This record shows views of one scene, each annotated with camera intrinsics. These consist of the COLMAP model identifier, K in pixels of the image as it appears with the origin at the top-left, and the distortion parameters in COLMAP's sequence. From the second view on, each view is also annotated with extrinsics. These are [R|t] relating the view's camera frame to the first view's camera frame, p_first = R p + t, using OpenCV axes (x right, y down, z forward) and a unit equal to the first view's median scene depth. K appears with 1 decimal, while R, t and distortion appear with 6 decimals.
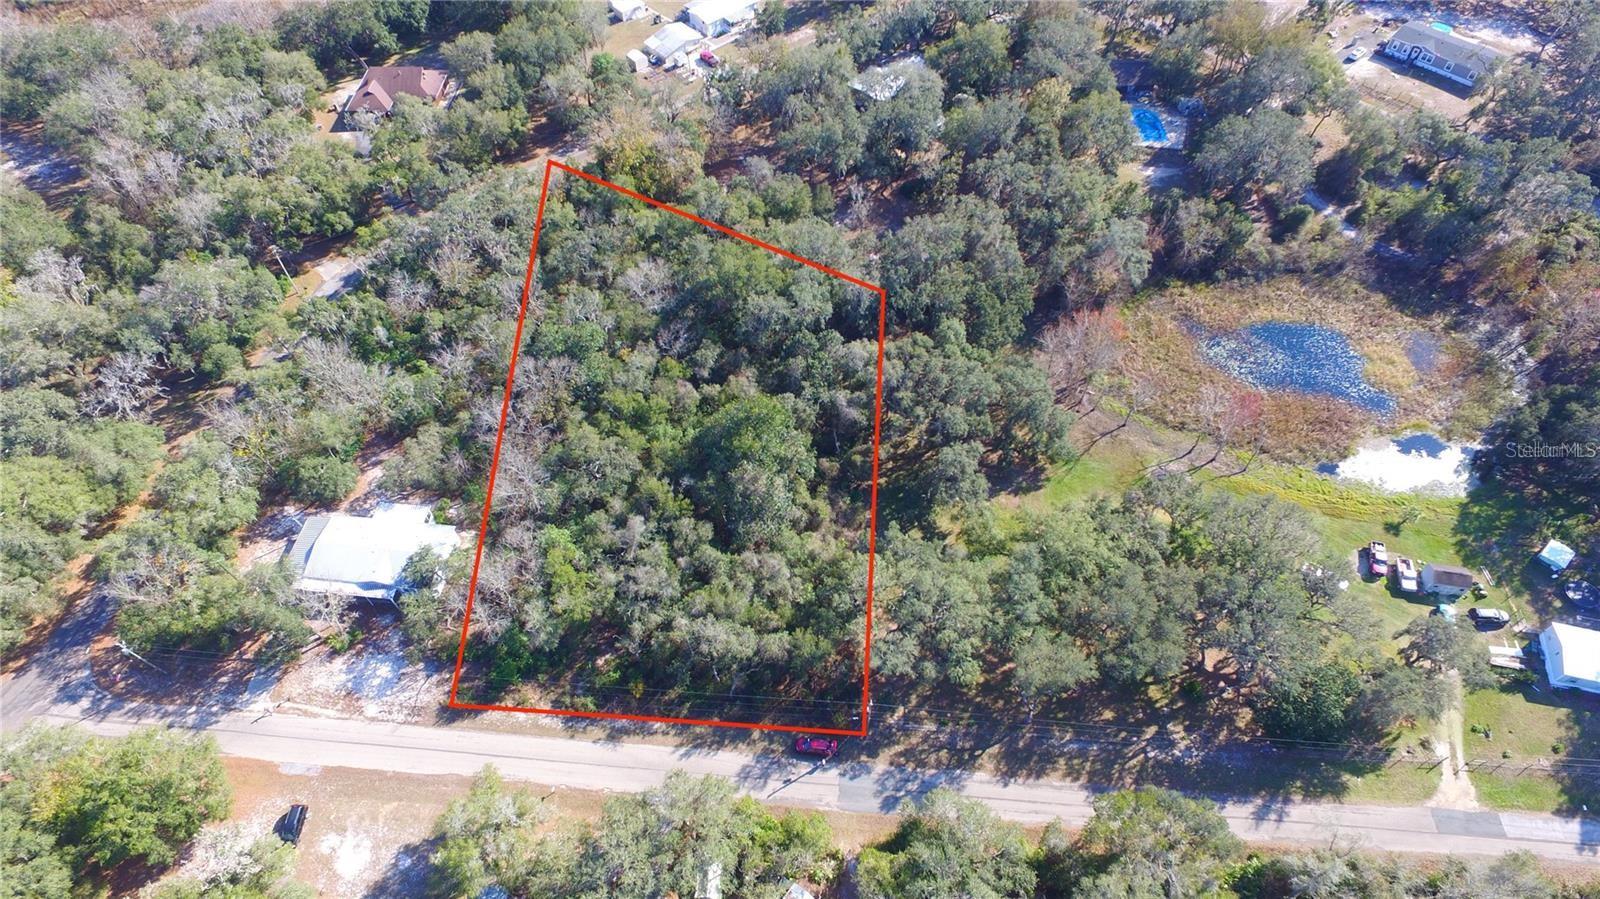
lens RADIAL K [[924.9, 0, 800.0], [0, 924.9, 449.5], [0, 0, 1]] dist [-0.002133, 0.005205]
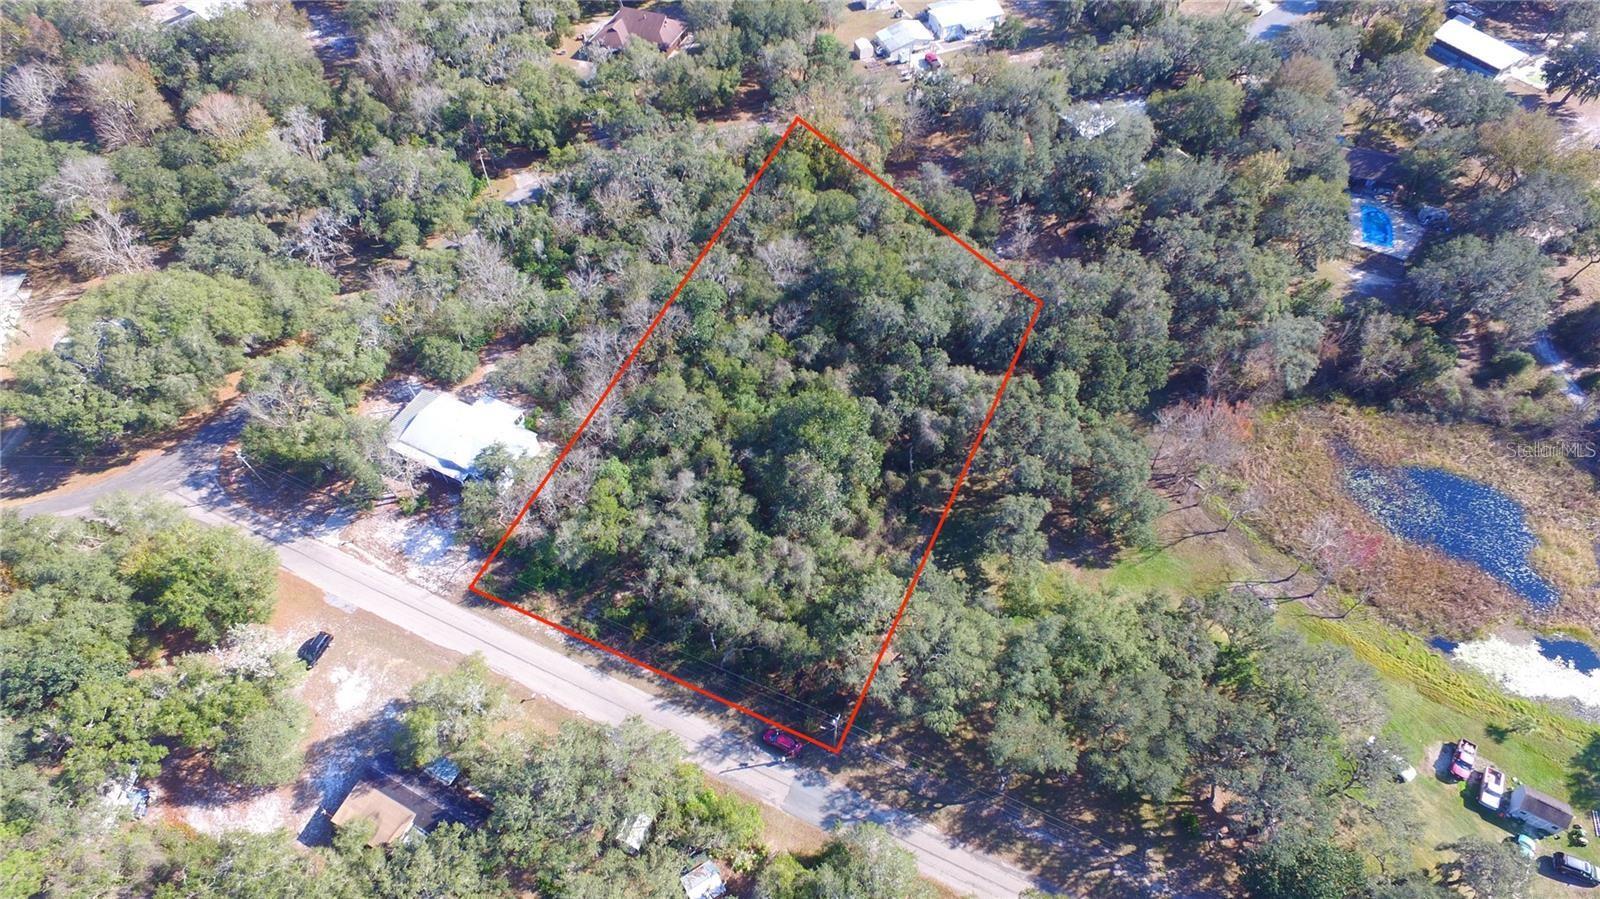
lens RADIAL K [[924.9, 0, 800.0], [0, 924.9, 449.5], [0, 0, 1]] dist [-0.002133, 0.005205]
pose [[0.940592, 0.277048, -0.196296, 0.118464], [-0.277332, 0.960406, 0.026605, -0.011845], [0.195895, 0.029414, 0.980184, 0.012788]]
